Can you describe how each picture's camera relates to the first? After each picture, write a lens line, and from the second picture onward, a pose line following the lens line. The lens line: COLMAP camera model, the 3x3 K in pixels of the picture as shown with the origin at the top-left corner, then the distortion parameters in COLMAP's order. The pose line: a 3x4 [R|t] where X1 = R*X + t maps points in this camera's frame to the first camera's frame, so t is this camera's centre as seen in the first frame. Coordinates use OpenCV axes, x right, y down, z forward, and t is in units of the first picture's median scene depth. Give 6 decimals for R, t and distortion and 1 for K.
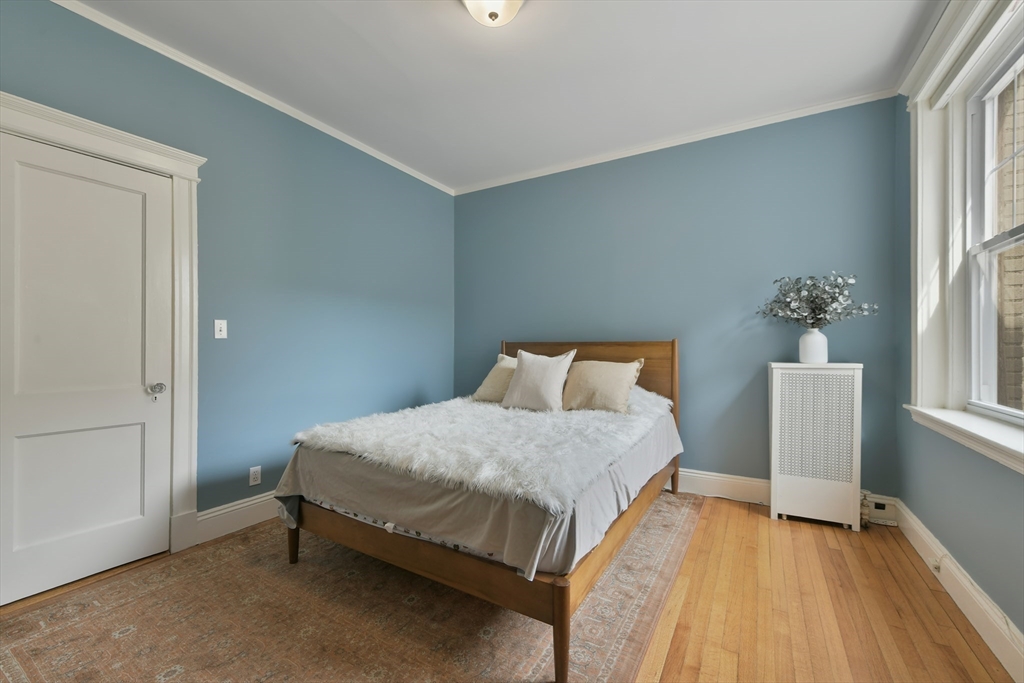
lens RADIAL K [[419.6, 0, 513.4], [0, 419.6, 349.2], [0, 0, 1]] dist [0.001093, 0.001164]
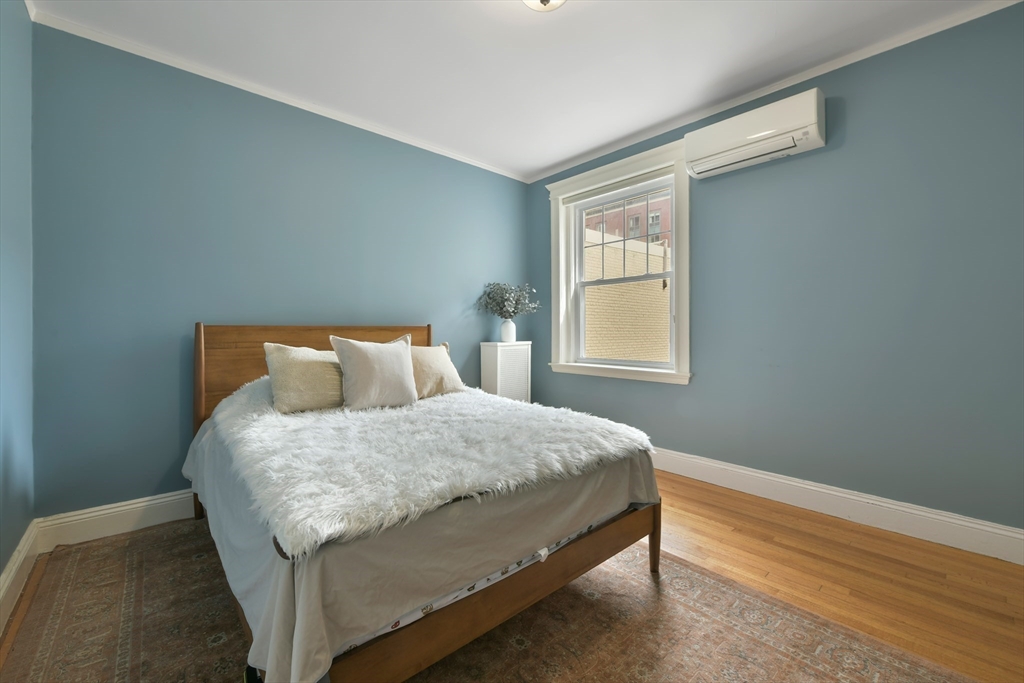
lens RADIAL K [[419.6, 0, 511.9], [0, 419.6, 335.8], [0, 0, 1]] dist [0.001093, 0.001164]
pose [[0.295843, -0.013158, 0.955146, -0.741699], [0.007470, 0.999906, 0.011461, -0.005987], [-0.955207, 0.003744, 0.295914, 0.560313]]
